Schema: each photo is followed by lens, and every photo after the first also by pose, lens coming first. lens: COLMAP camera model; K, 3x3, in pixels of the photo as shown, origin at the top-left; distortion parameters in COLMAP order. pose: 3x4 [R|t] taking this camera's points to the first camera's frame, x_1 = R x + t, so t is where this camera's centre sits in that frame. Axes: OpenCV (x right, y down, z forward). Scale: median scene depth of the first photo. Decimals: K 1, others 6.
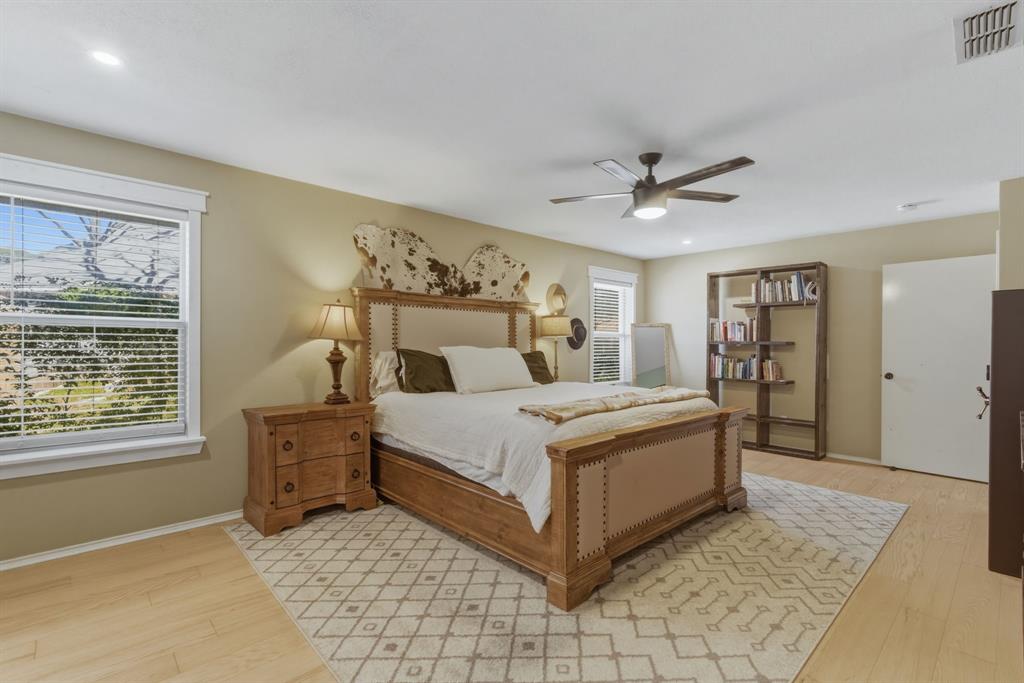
lens RADIAL K [[469.3, 0, 514.7], [0, 469.3, 346.0], [0, 0, 1]] dist [-0.002812, 0.000881]
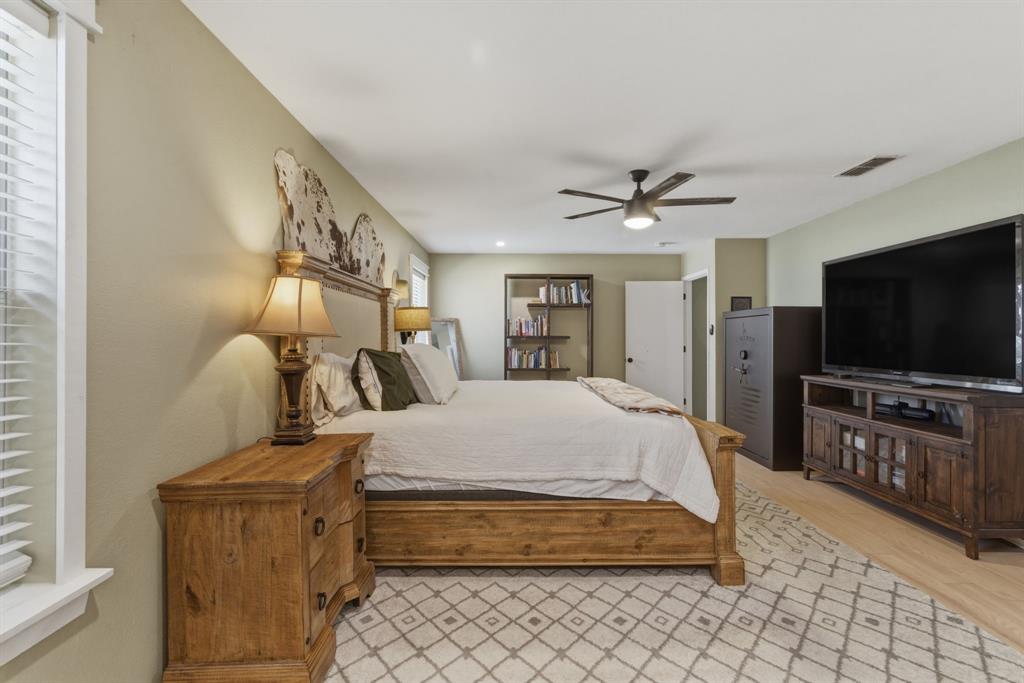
lens RADIAL K [[469.3, 0, 512.0], [0, 469.3, 337.2], [0, 0, 1]] dist [-0.002812, 0.000881]
pose [[0.678962, -0.004878, 0.734158, -0.576992], [0.008260, 0.999965, -0.000995, -0.007997], [-0.734127, 0.006740, 0.678978, 0.355884]]
